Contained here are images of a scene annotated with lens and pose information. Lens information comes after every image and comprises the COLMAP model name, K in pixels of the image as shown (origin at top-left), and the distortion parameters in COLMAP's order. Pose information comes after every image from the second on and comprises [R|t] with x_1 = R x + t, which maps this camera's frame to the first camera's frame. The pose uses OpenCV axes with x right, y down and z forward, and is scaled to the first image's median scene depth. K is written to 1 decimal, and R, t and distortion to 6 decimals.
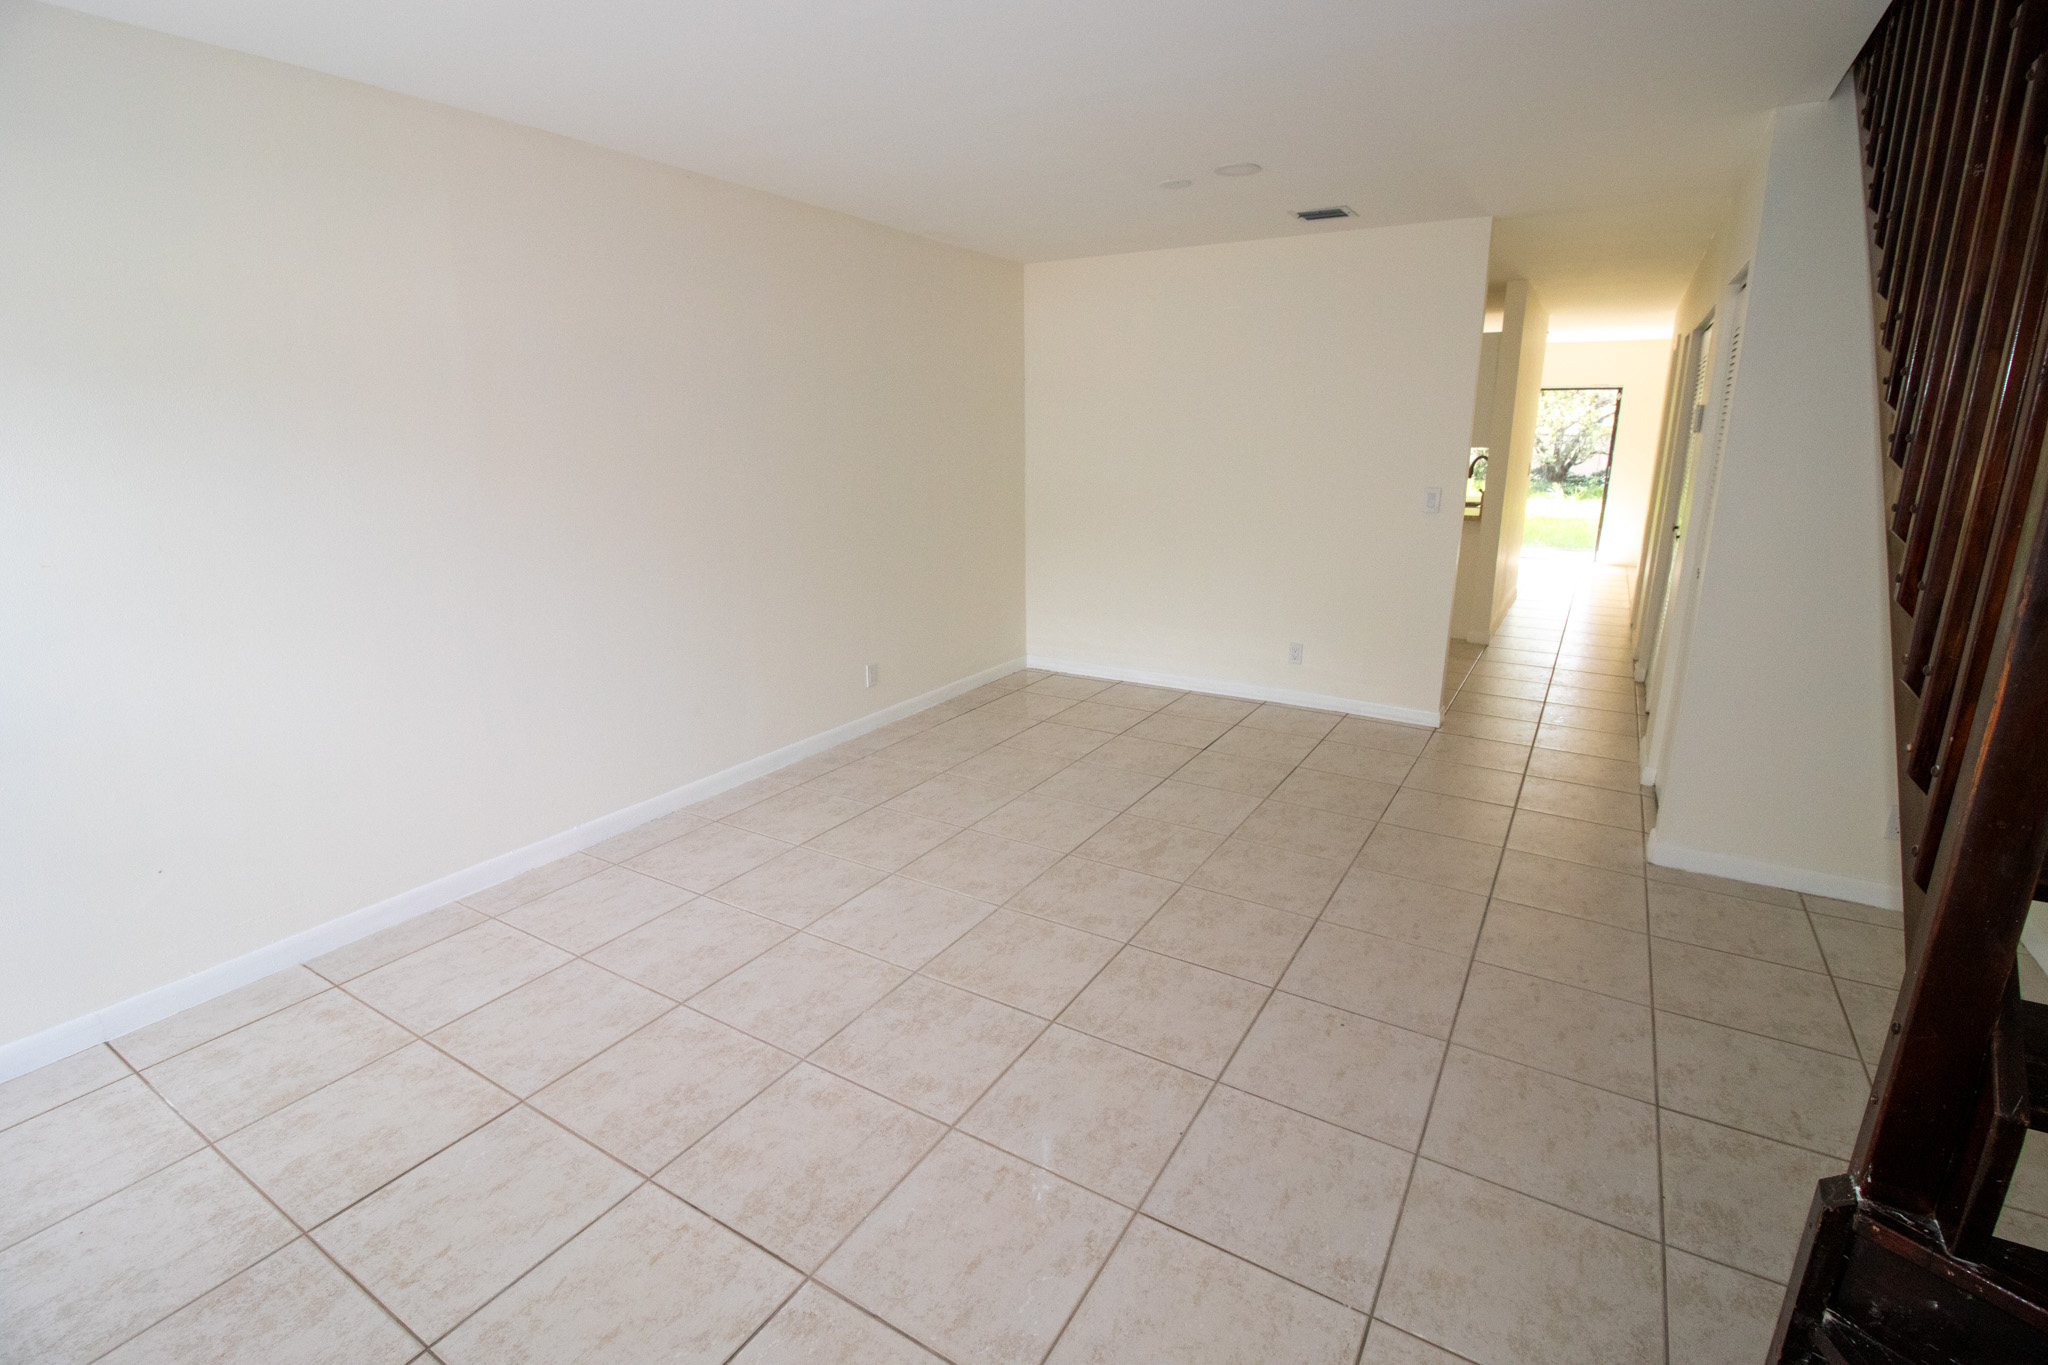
lens RADIAL K [[939.2, 0, 1027.7], [0, 939.2, 677.5], [0, 0, 1]] dist [0.001425, -0.013849]
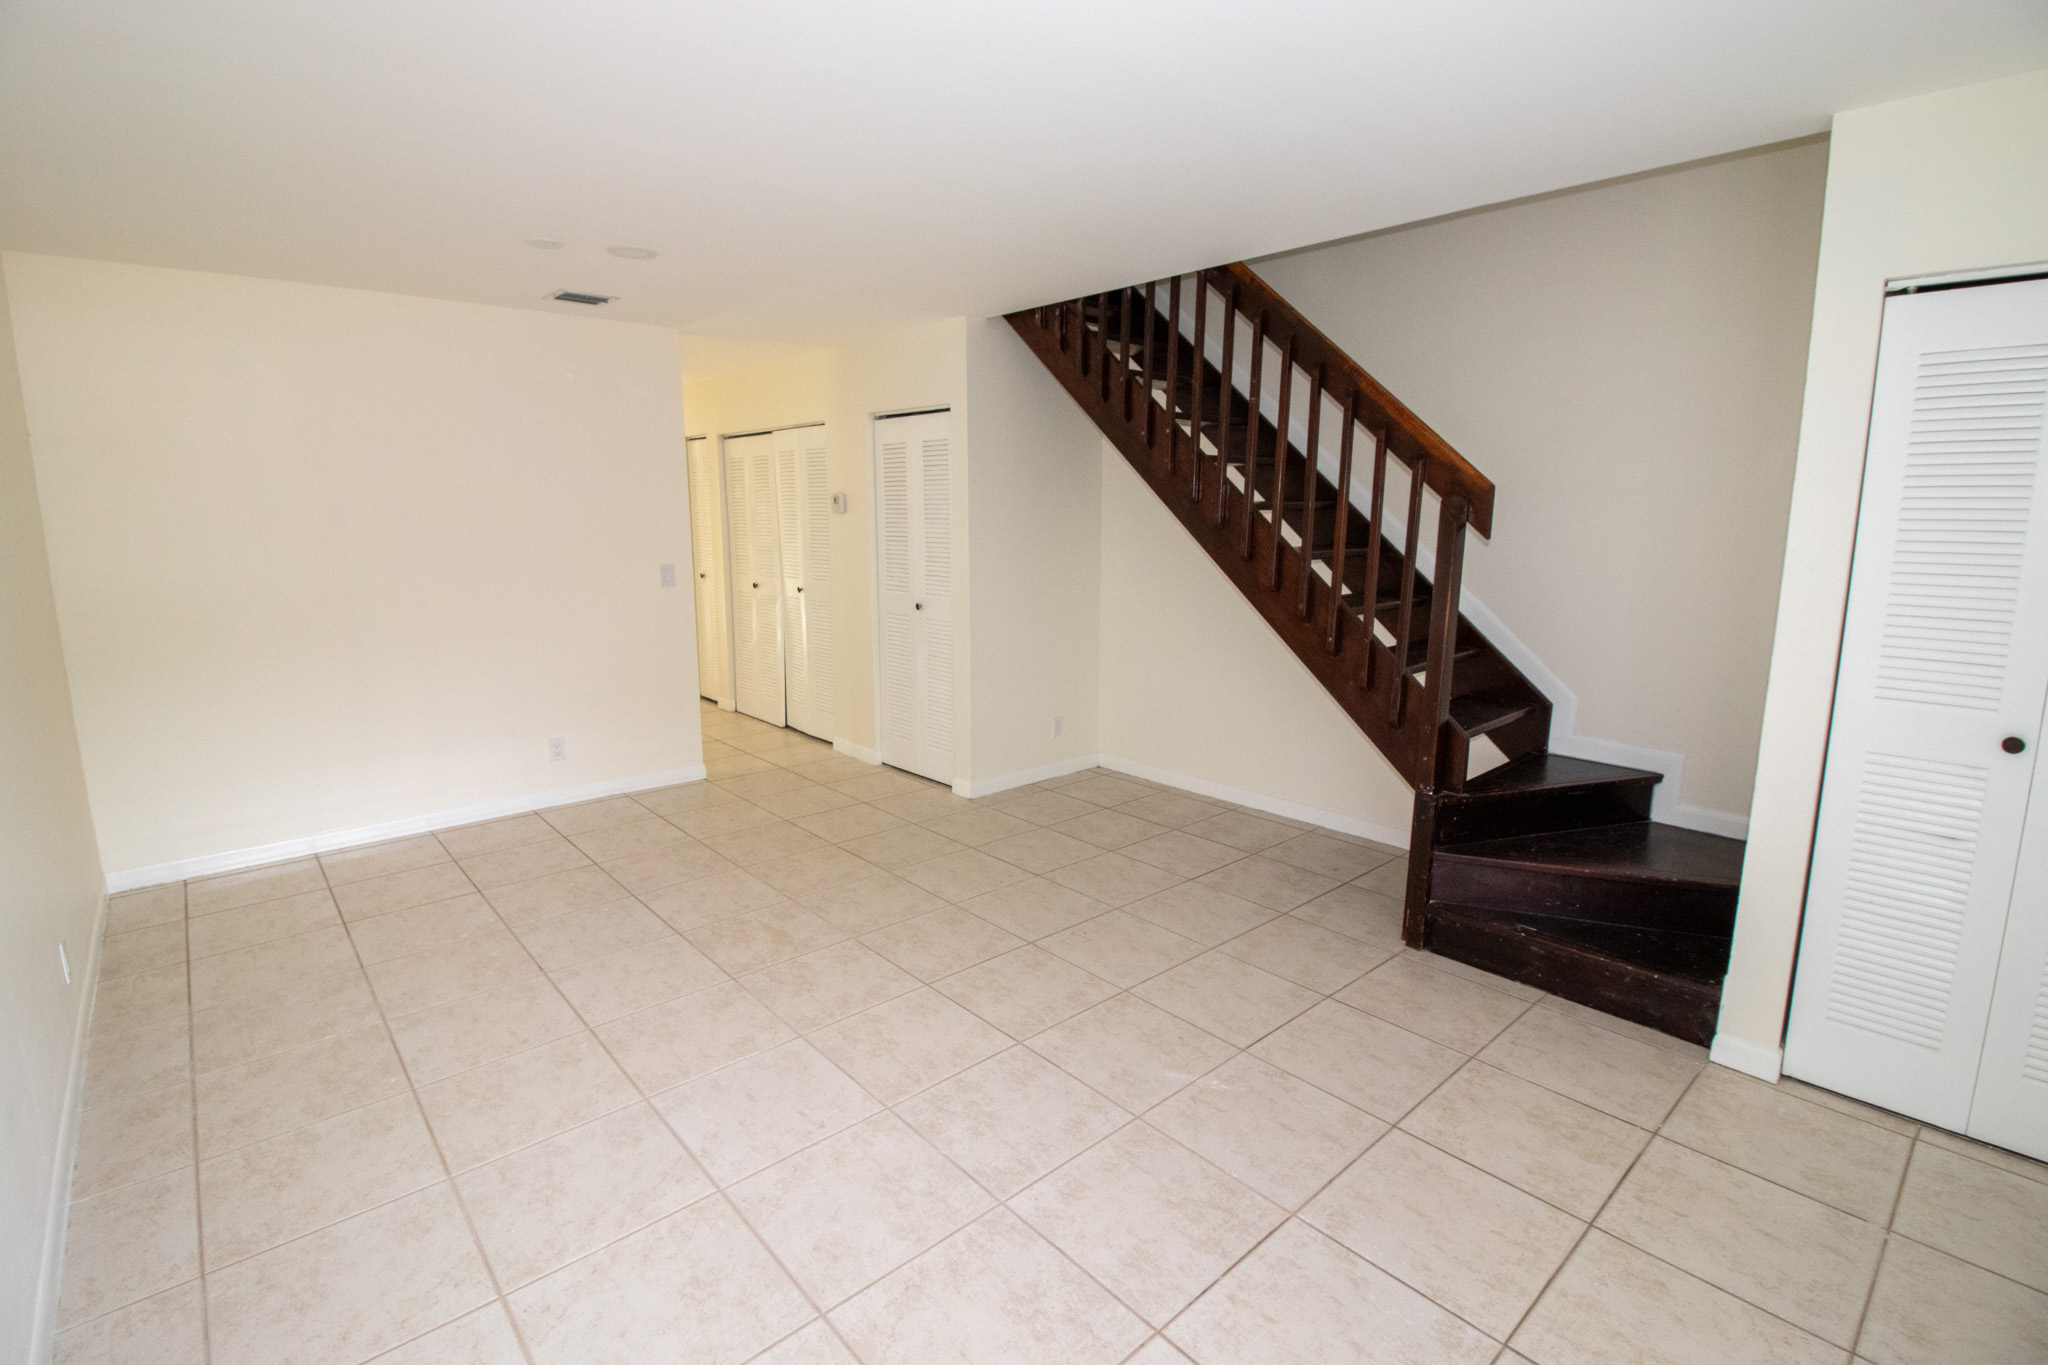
lens RADIAL K [[951.2, 0, 1023.9], [0, 951.2, 667.5], [0, 0, 1]] dist [0.000198, -0.013637]
pose [[0.291650, -0.155937, 0.943729, -0.685512], [0.244742, 0.965945, 0.083973, -0.105798], [-0.924685, 0.206480, 0.319882, 0.399809]]
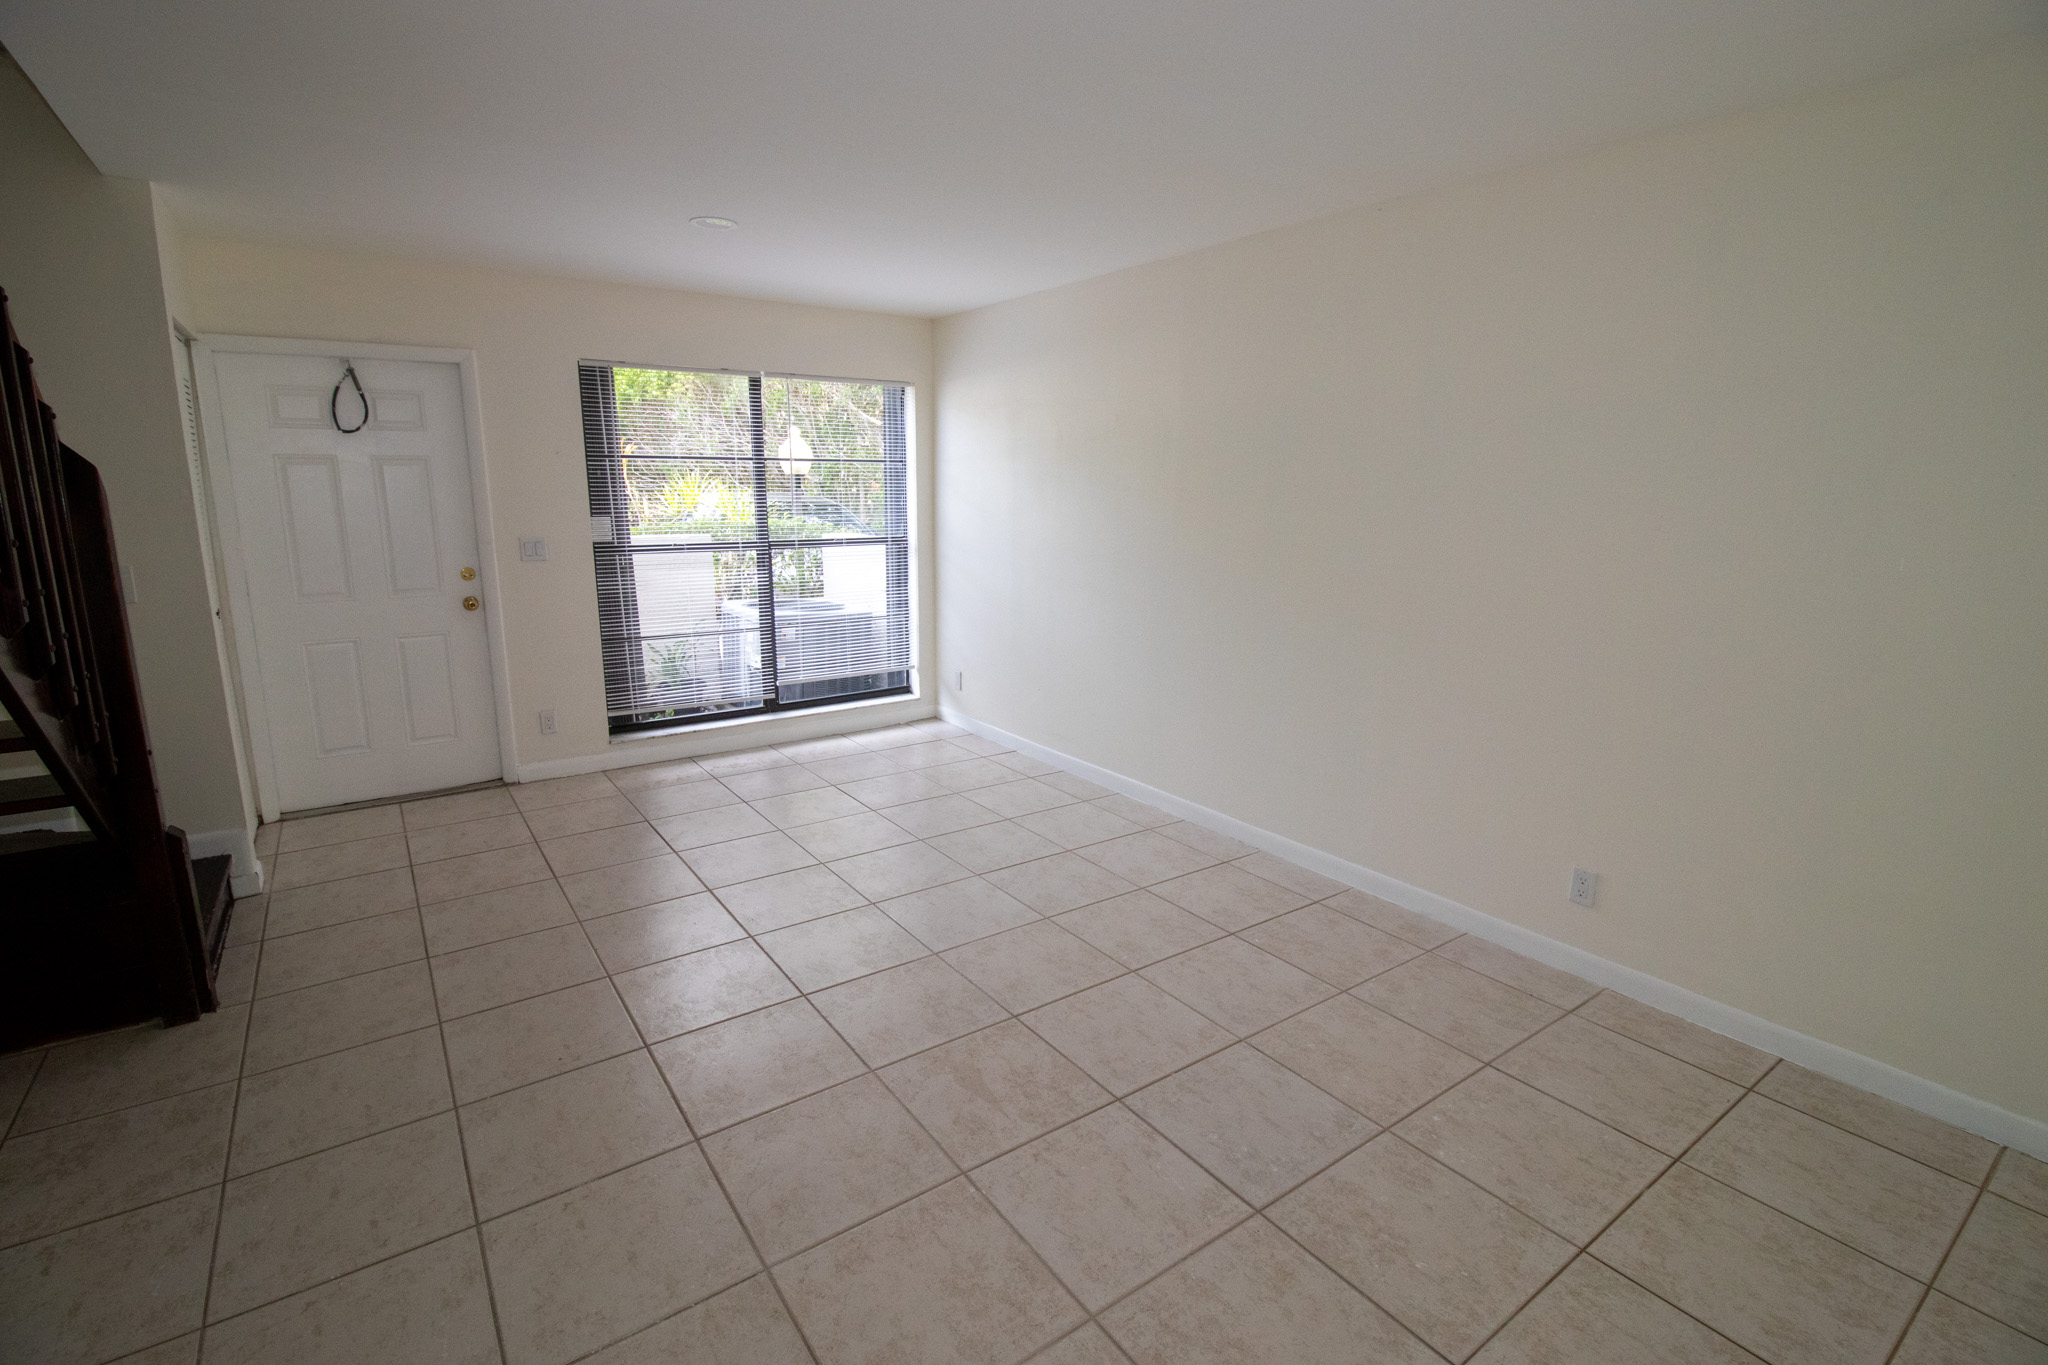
lens RADIAL K [[951.2, 0, 1023.9], [0, 951.2, 667.5], [0, 0, 1]] dist [0.000198, -0.013637]
pose [[-0.397617, 0.175038, -0.900701, 0.707904], [-0.239923, 0.927649, 0.286190, -0.312699], [0.885628, 0.329893, -0.326854, 1.177991]]
